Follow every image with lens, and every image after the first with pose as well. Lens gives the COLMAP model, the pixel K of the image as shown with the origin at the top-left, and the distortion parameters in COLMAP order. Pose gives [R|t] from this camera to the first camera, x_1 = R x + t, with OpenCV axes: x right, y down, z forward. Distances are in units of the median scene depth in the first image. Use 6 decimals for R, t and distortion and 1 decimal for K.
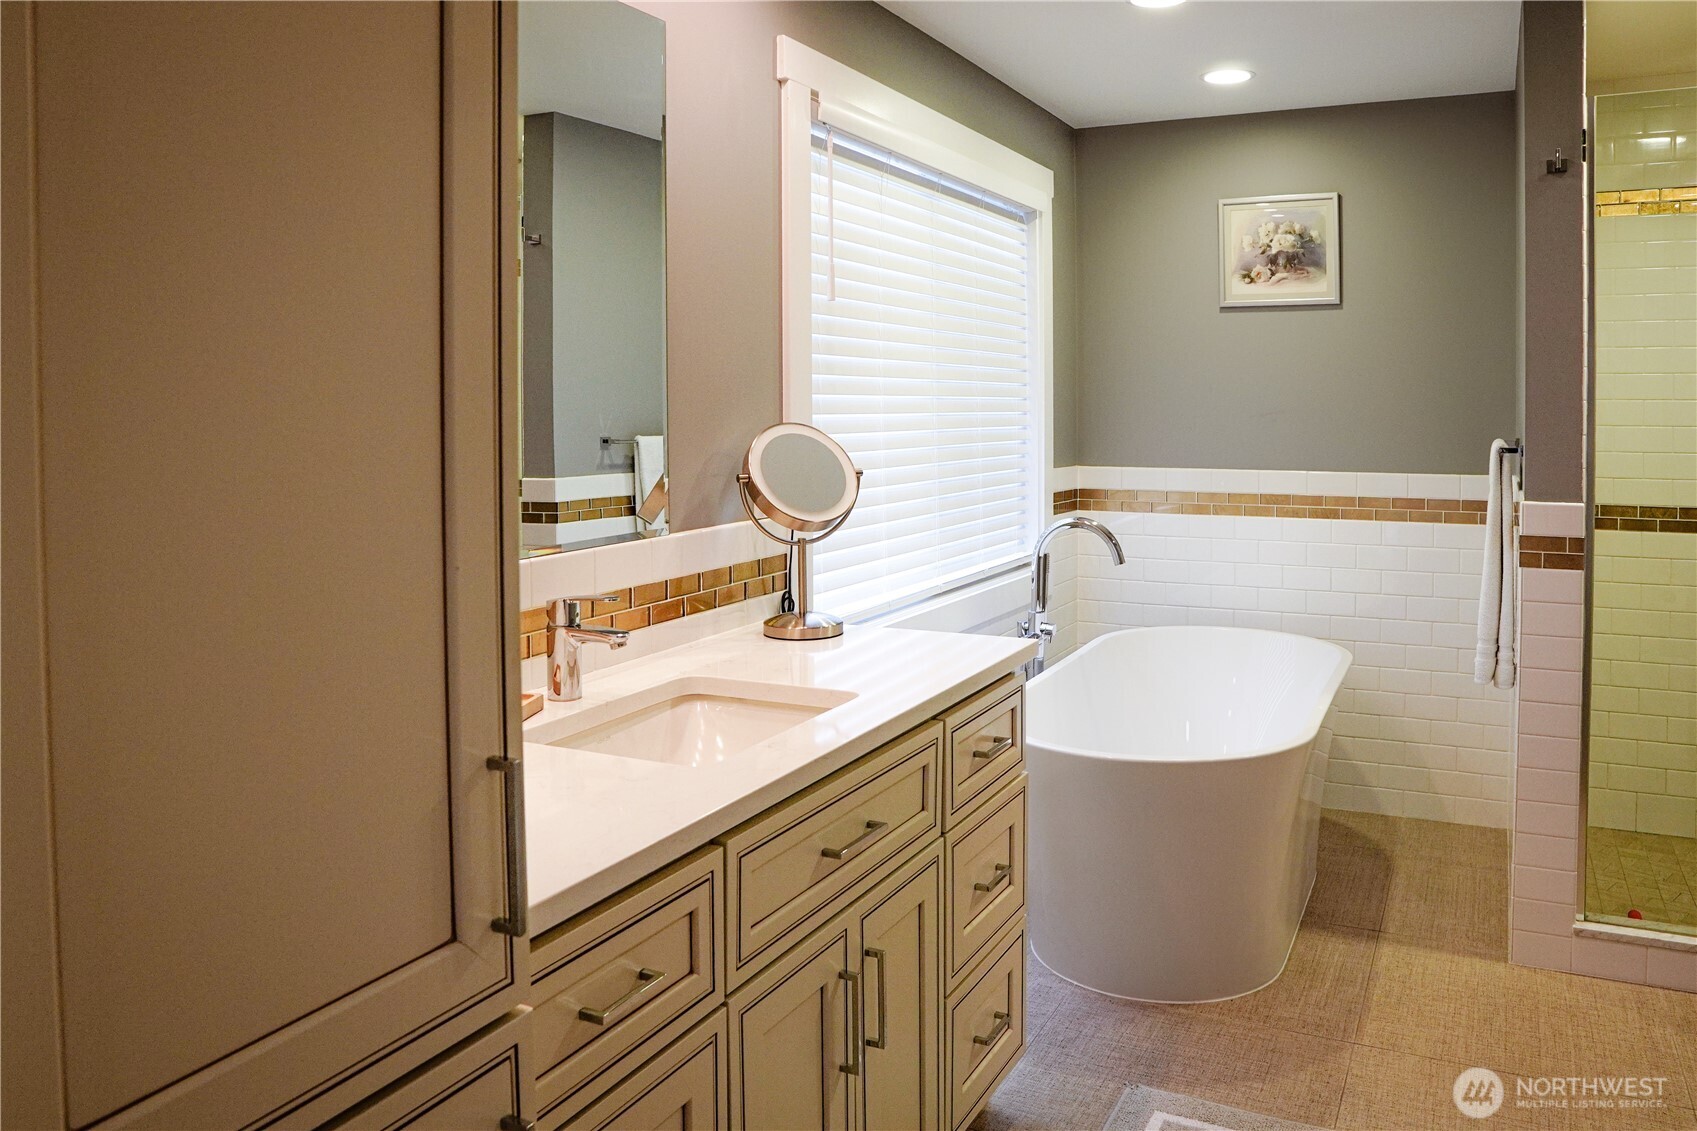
lens RADIAL K [[1316.3, 0, 850.2], [0, 1316.3, 426.9], [0, 0, 1]] dist [-0.120206, 0.080761]
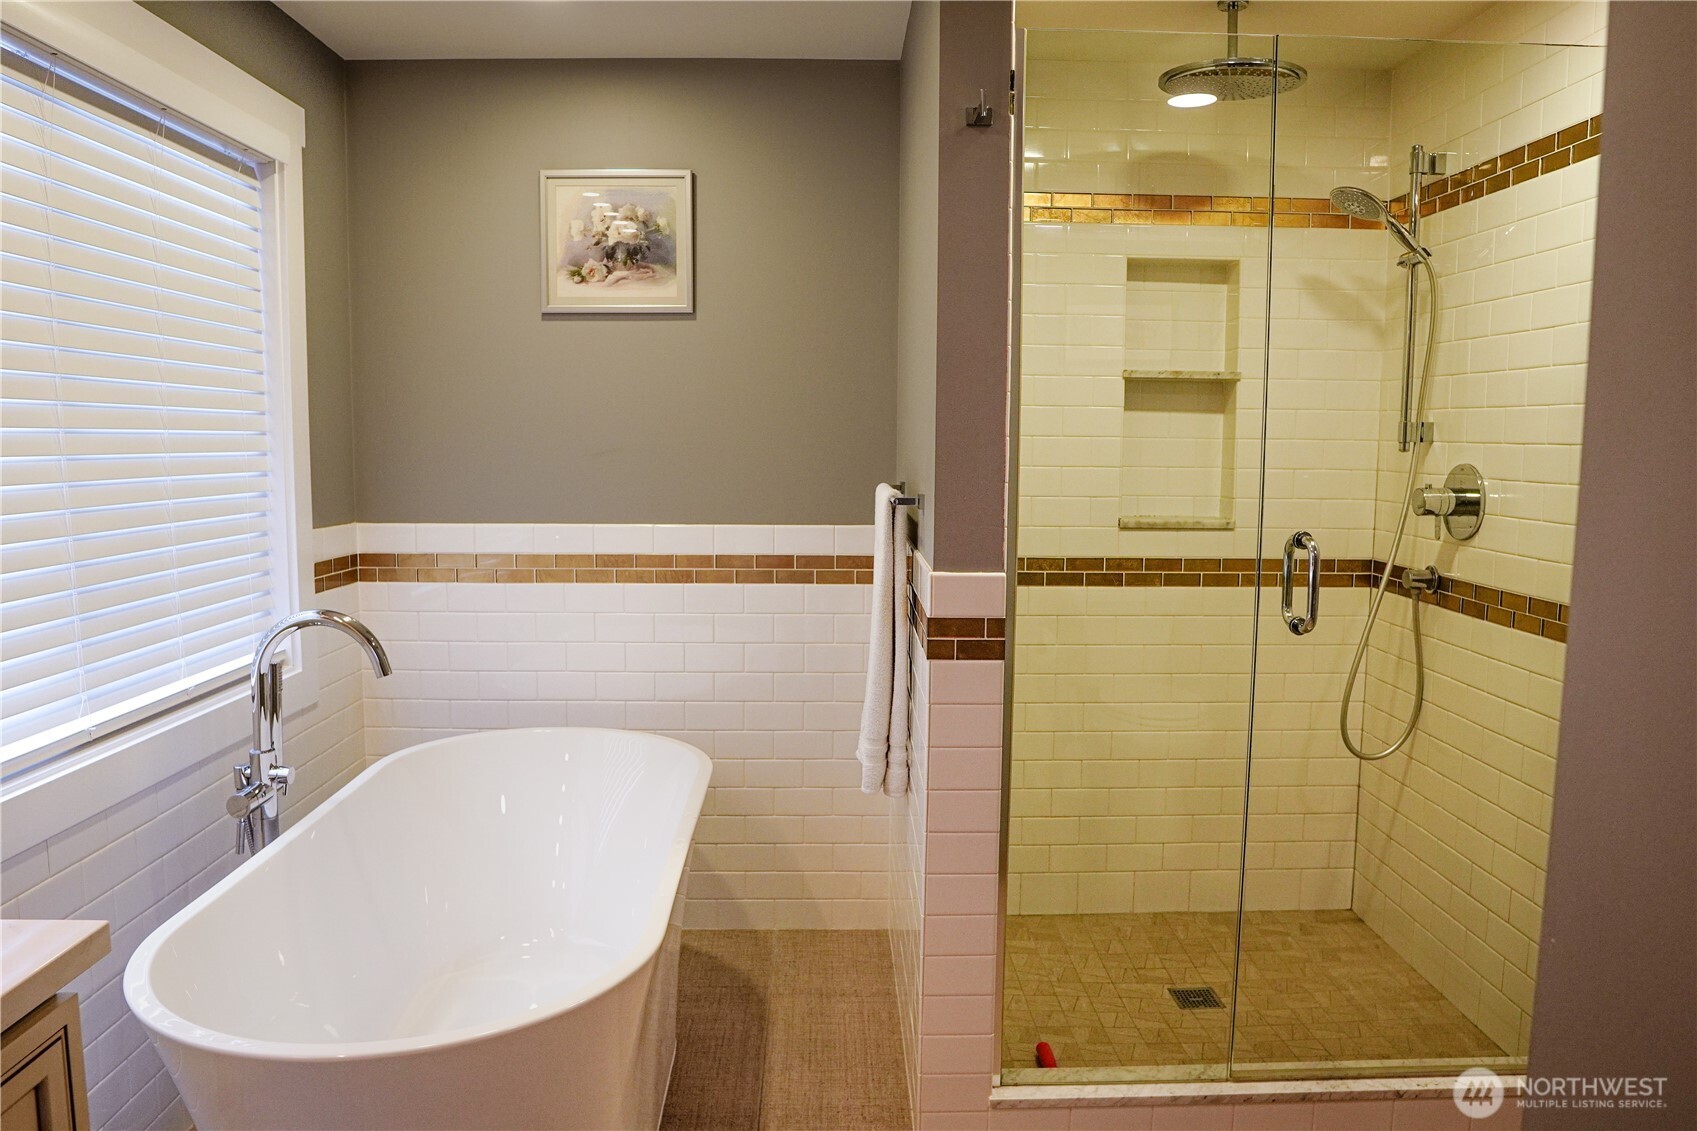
lens RADIAL K [[1316.3, 0, 850.2], [0, 1316.3, 426.9], [0, 0, 1]] dist [-0.120206, 0.080761]
pose [[0.888155, 0.005087, 0.459516, 0.097082], [0.006804, 0.999684, -0.024218, -0.005799], [-0.459494, 0.024636, 0.887839, 0.249853]]
